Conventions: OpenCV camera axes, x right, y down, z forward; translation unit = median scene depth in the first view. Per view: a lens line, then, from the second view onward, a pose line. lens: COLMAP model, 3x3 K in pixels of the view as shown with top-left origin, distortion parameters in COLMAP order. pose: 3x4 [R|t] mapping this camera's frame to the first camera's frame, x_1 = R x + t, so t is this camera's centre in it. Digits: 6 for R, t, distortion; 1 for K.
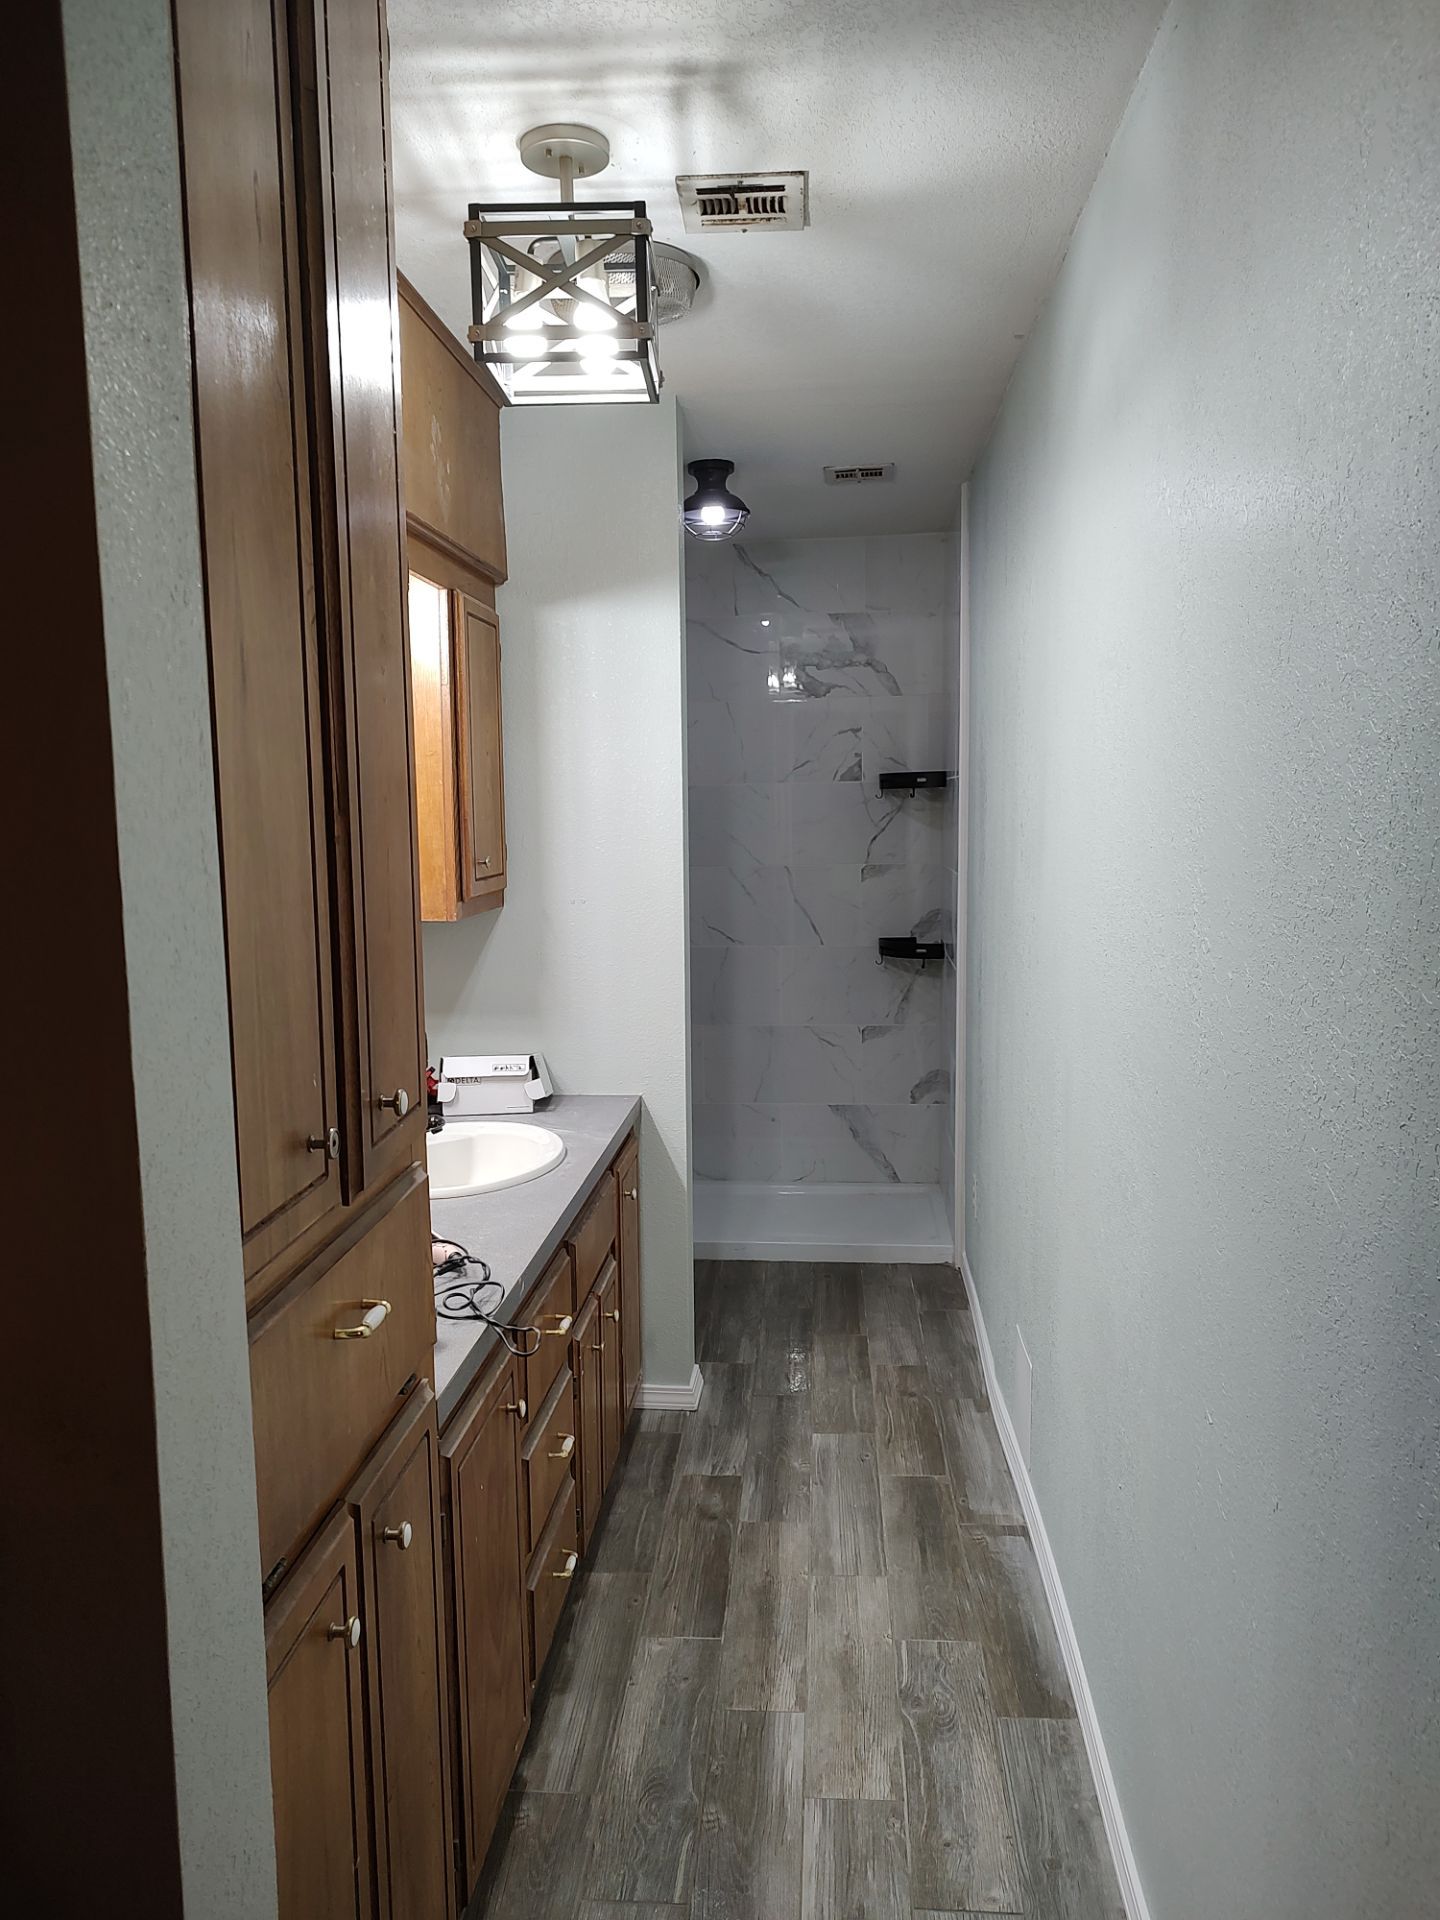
lens RADIAL K [[1369.3, 0, 708.7], [0, 1369.3, 967.3], [0, 0, 1]] dist [0.013900, -0.016070]
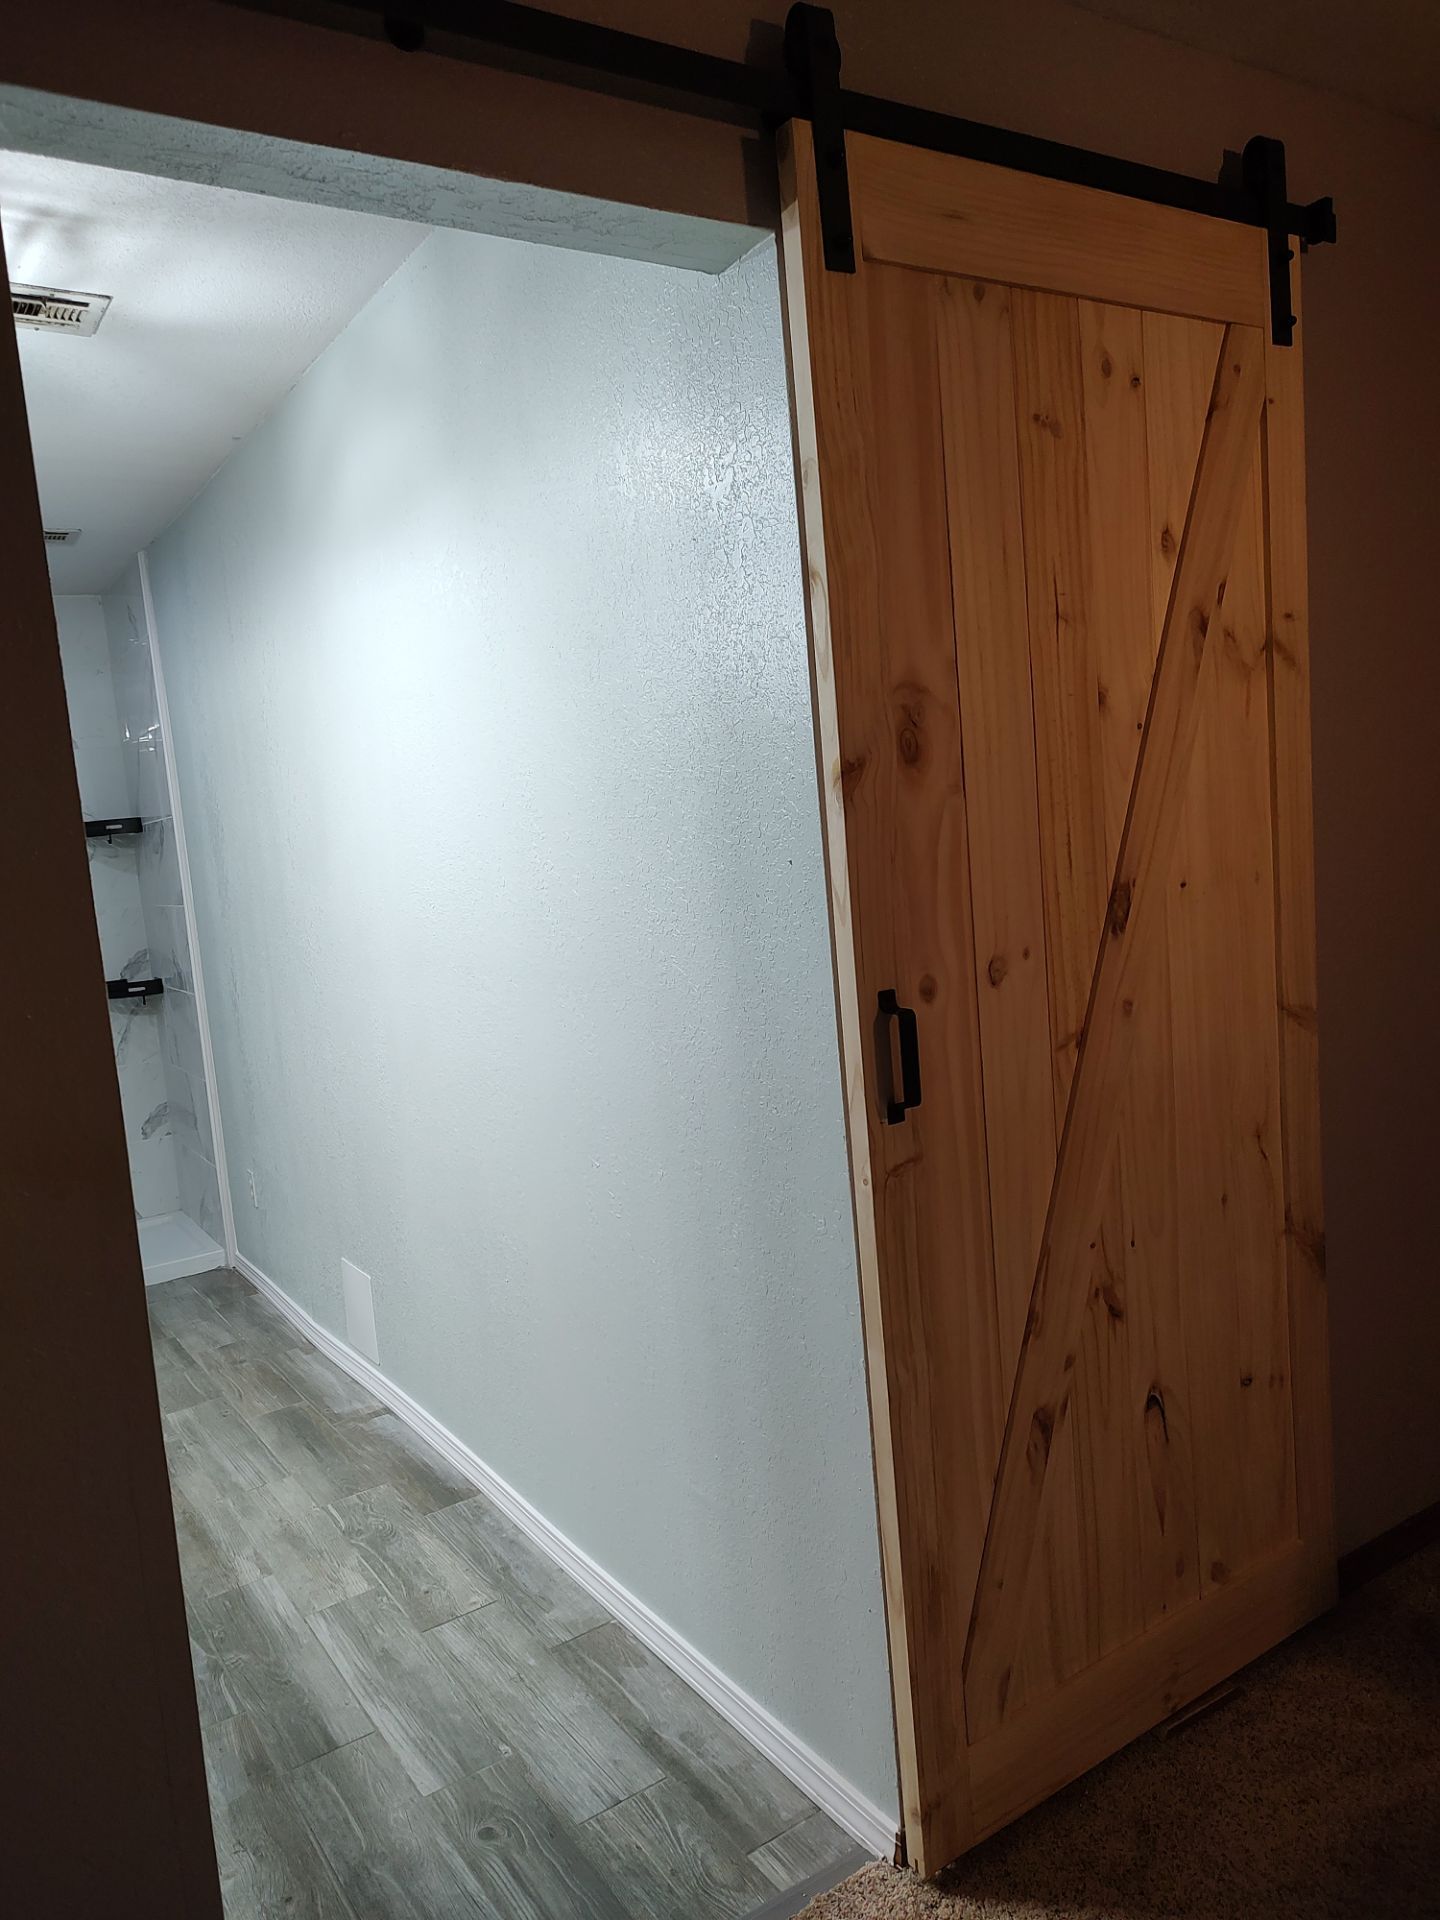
lens RADIAL K [[1369.3, 0, 721.2], [0, 1369.3, 973.6], [0, 0, 1]] dist [0.013900, -0.016070]
pose [[0.783323, -0.119567, 0.610007, -0.227873], [0.148543, 0.988901, 0.003086, 0.066300], [-0.603605, 0.088195, 0.792390, -0.172845]]
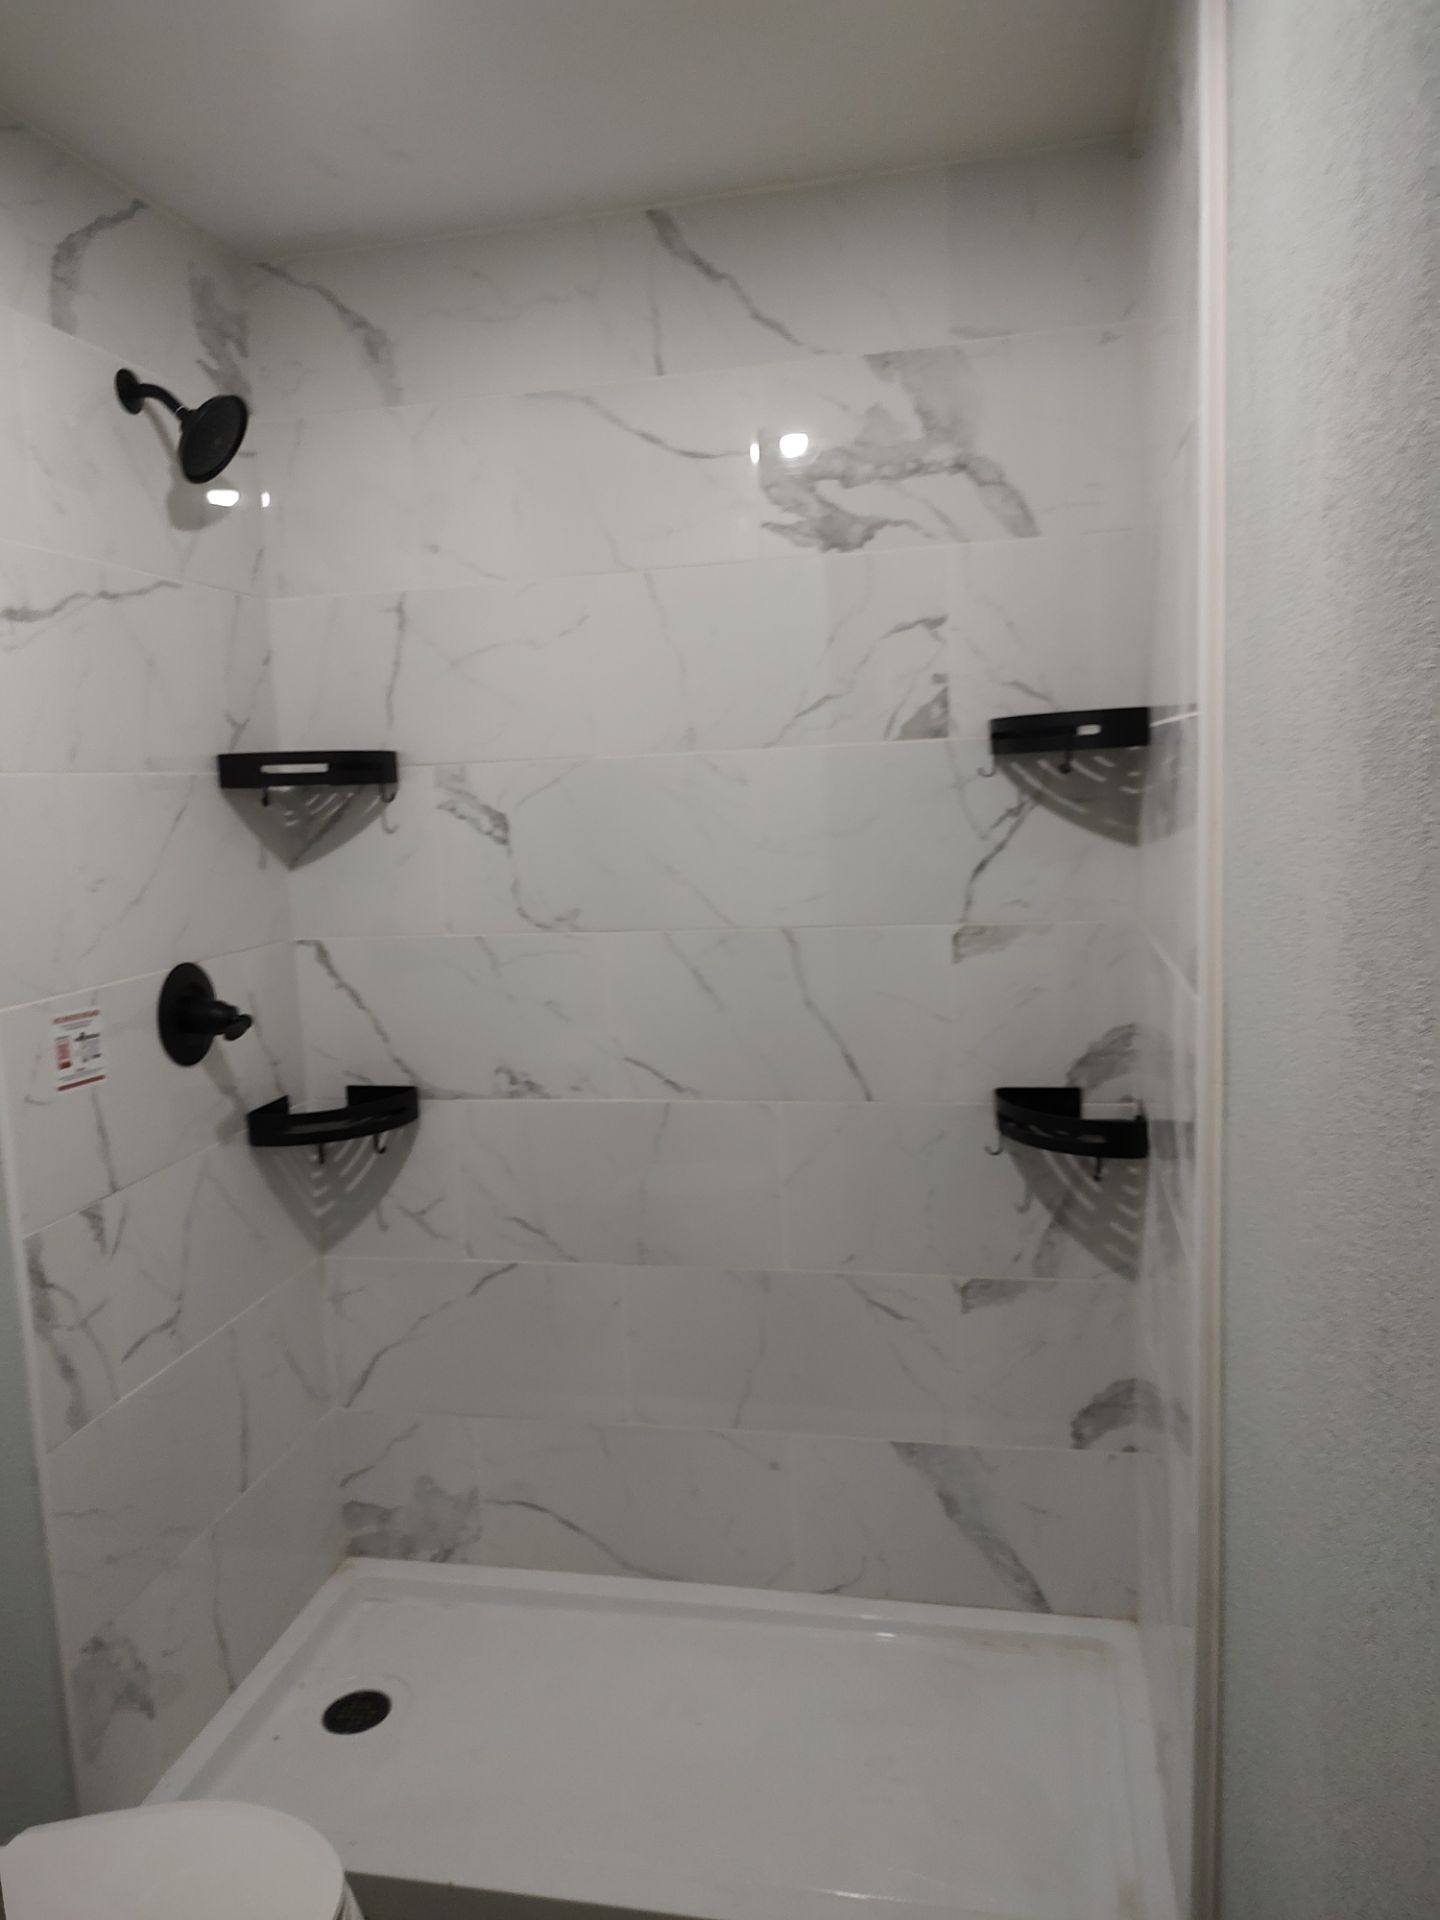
lens RADIAL K [[1369.3, 0, 732.3], [0, 1369.3, 960.6], [0, 0, 1]] dist [0.013900, -0.016070]
pose [[0.994872, -0.014857, -0.100045, 0.148839], [0.016585, 0.999727, 0.016462, -0.126834], [0.099773, -0.018037, 0.994847, 0.964587]]
